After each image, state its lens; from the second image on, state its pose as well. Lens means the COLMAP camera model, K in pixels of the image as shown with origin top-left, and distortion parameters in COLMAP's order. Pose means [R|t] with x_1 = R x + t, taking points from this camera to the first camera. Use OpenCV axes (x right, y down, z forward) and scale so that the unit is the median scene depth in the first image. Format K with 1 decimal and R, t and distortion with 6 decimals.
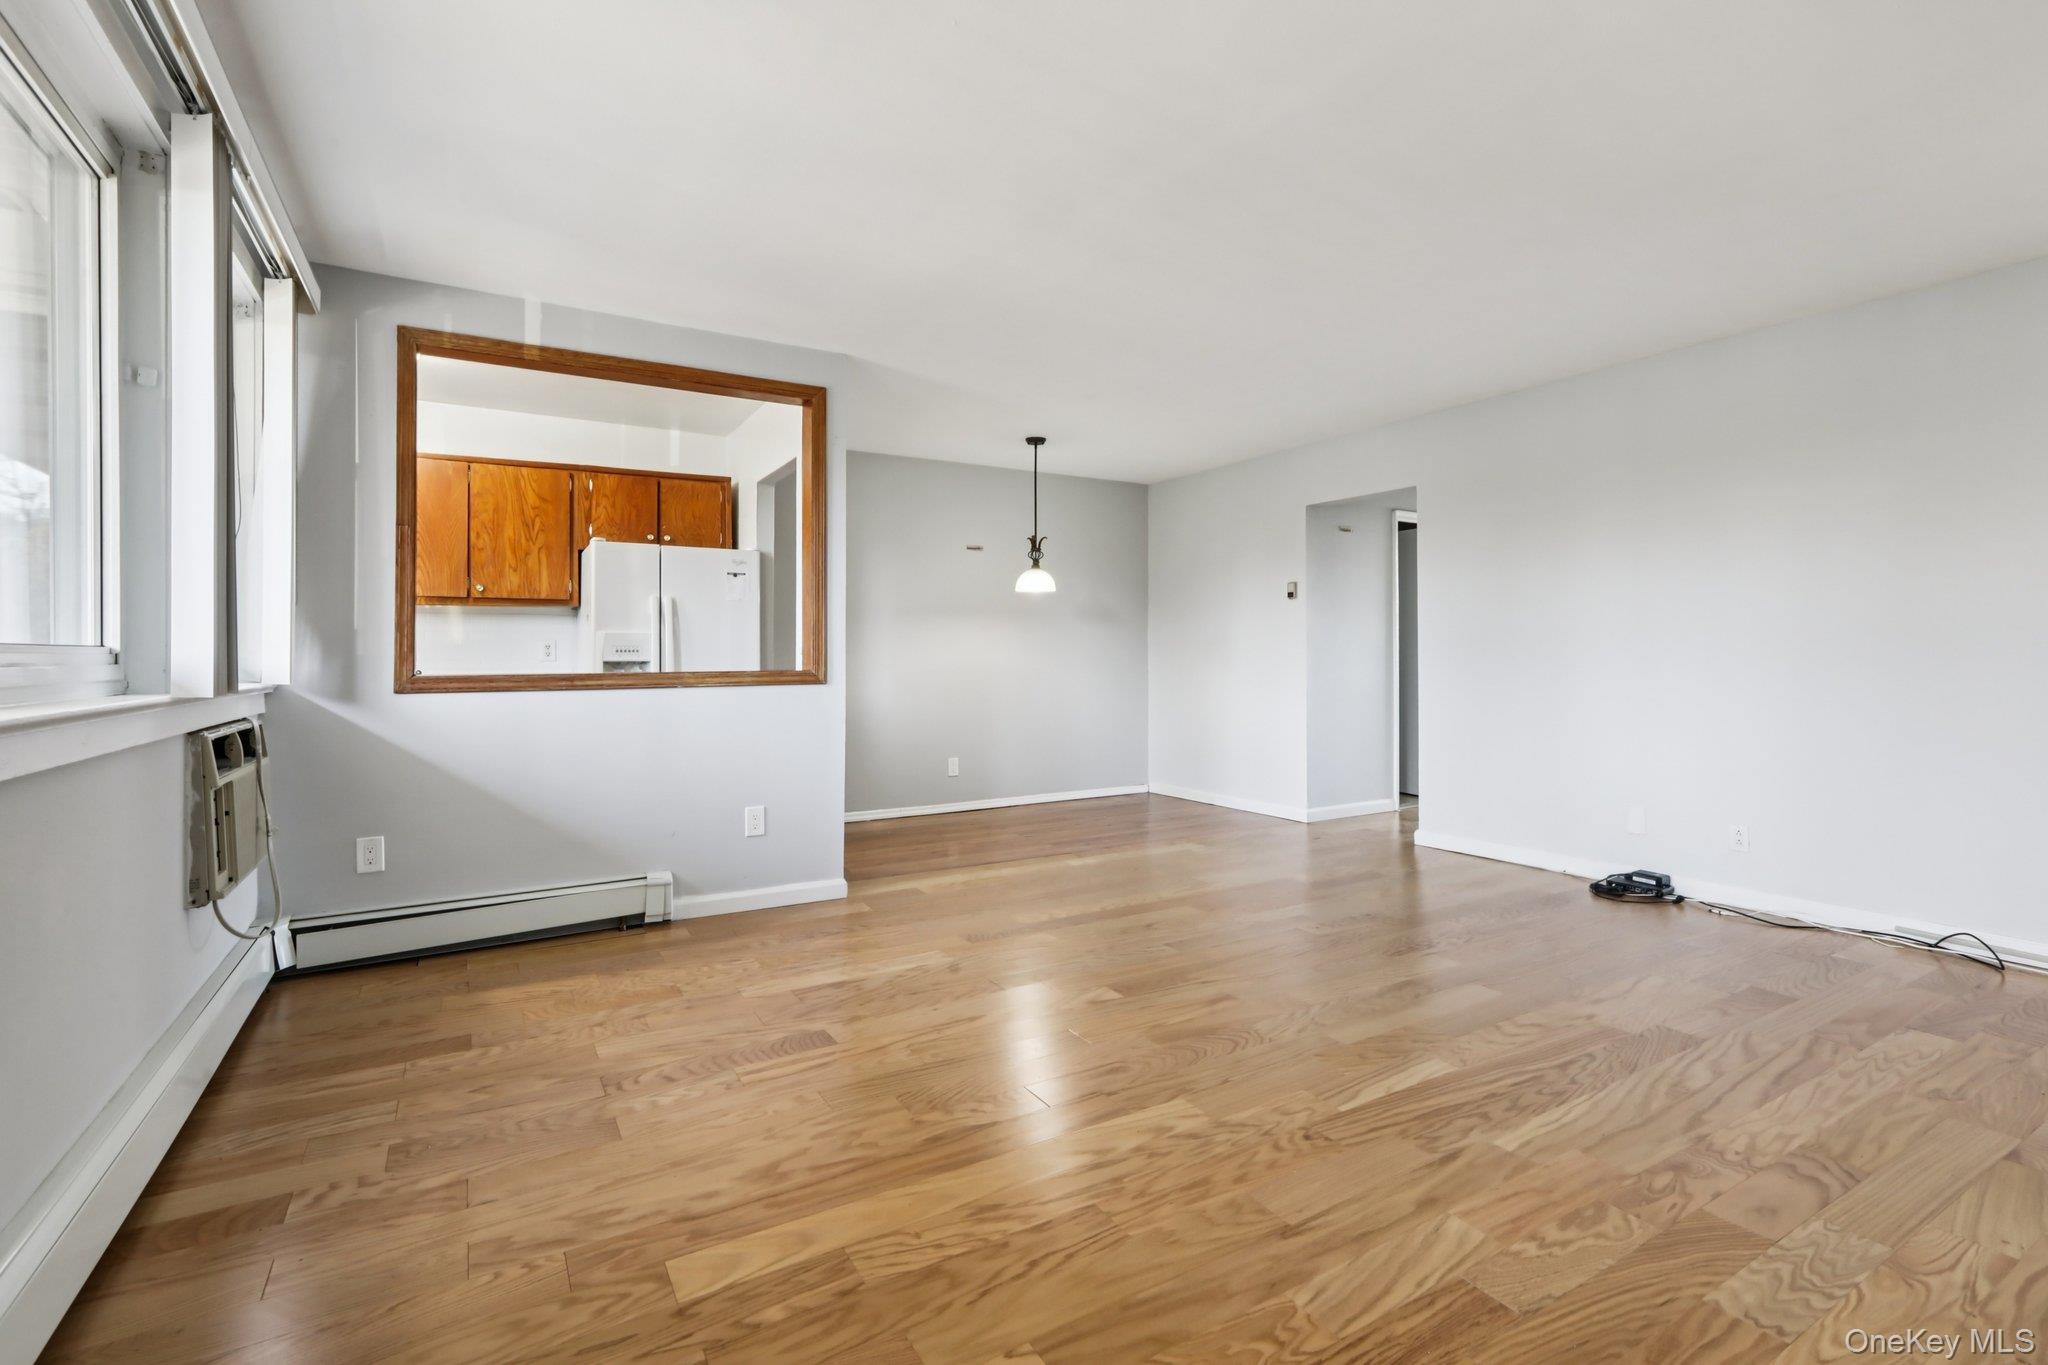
lens RADIAL K [[930.2, 0, 1019.6], [0, 930.2, 646.2], [0, 0, 1]] dist [-0.002409, 0.000296]
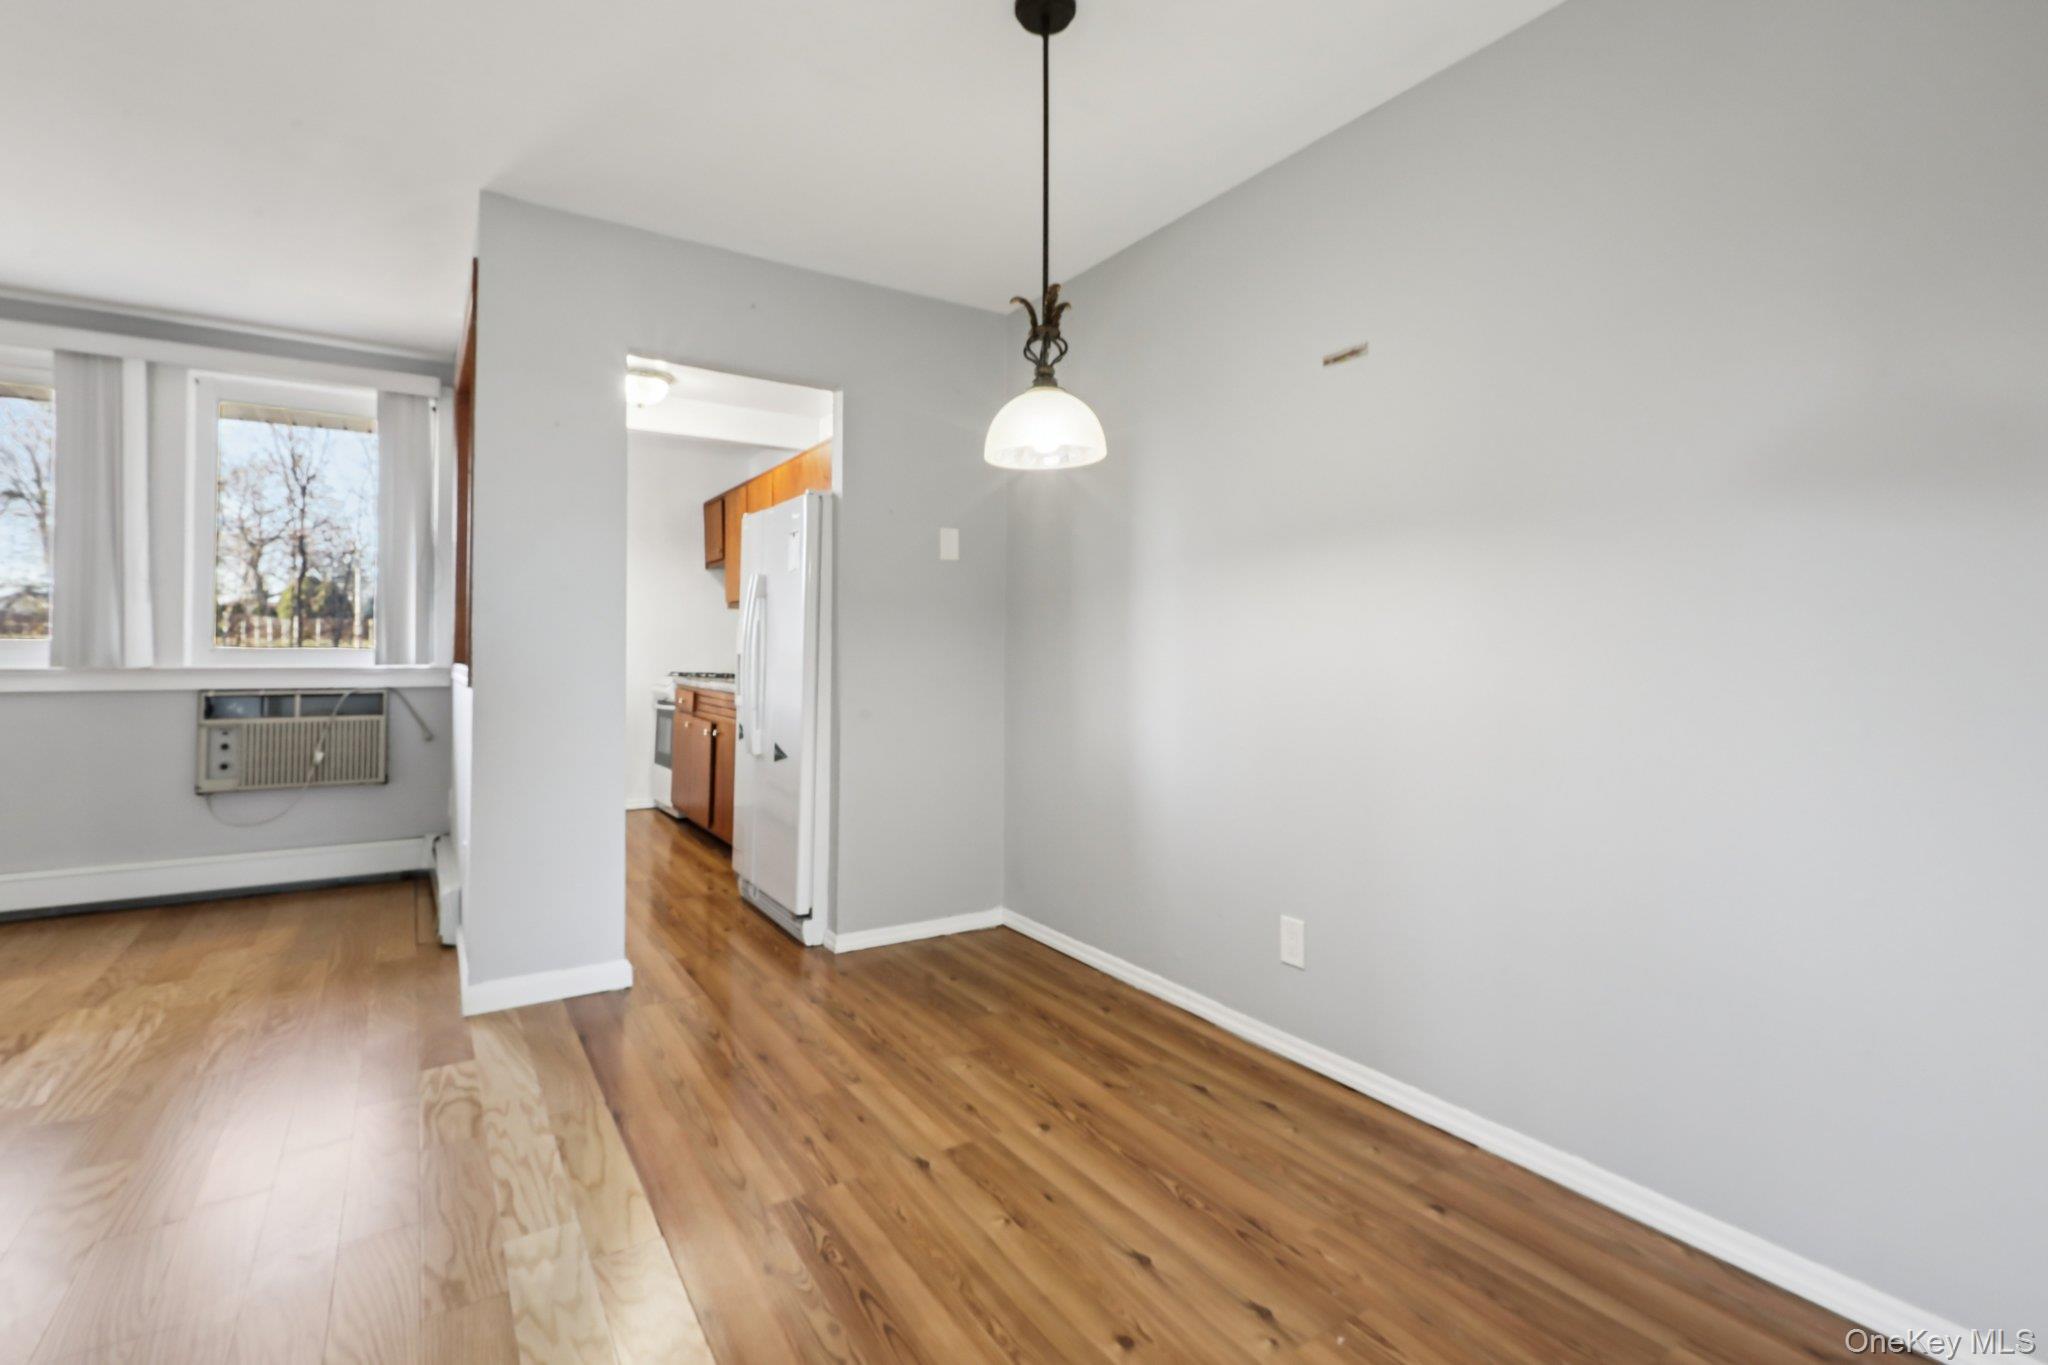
lens RADIAL K [[930.2, 0, 1019.6], [0, 930.2, 646.2], [0, 0, 1]] dist [-0.002409, 0.000296]
pose [[0.044839, -0.002537, -0.998991, 0.775832], [0.003272, 0.999992, -0.002392, 0.019961], [0.998989, -0.003161, 0.044847, 2.181247]]
